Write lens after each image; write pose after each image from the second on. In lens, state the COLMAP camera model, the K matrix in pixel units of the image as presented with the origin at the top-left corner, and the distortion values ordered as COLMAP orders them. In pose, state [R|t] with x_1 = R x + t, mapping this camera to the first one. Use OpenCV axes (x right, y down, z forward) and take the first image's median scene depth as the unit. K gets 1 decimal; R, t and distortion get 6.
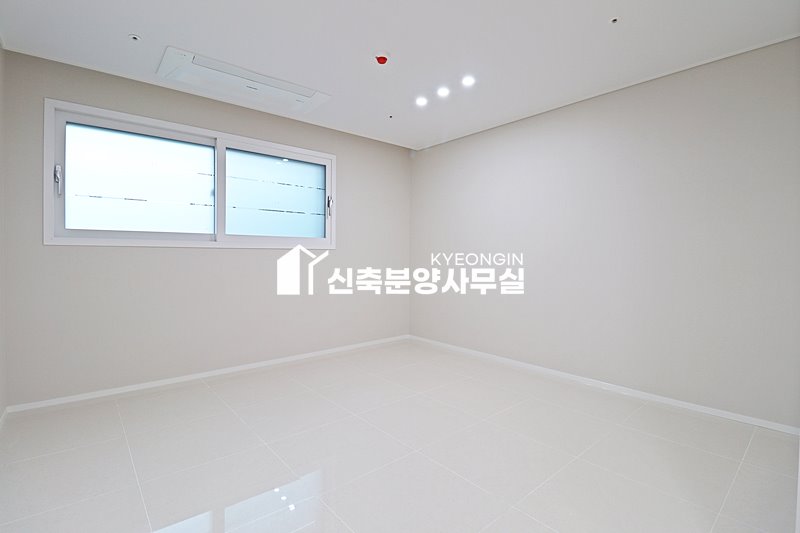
lens RADIAL K [[370.0, 0, 396.7], [0, 370.0, 263.4], [0, 0, 1]] dist [-0.008634, -0.007847]
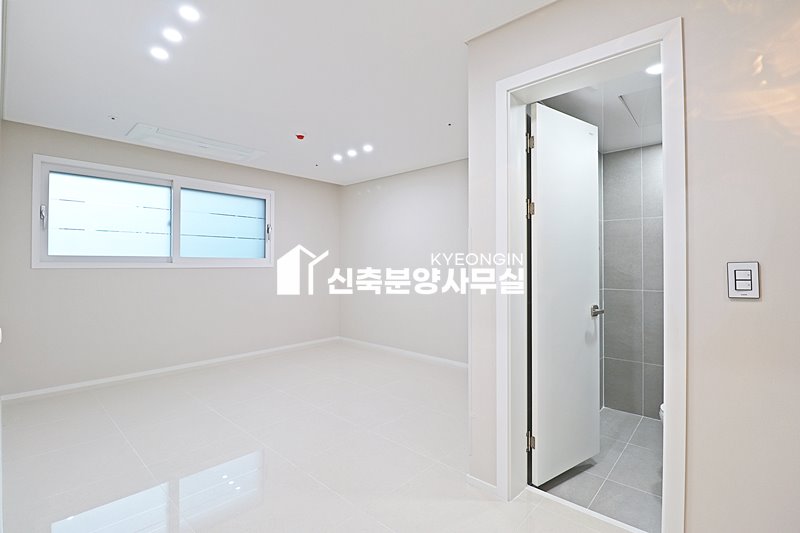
lens RADIAL K [[370.0, 0, 400.9], [0, 370.0, 266.5], [0, 0, 1]] dist [-0.008634, -0.007847]
pose [[0.992310, -0.002734, 0.123751, 0.122421], [0.004493, 0.999893, -0.013941, -0.026264], [-0.123699, 0.014389, 0.992215, -0.327873]]
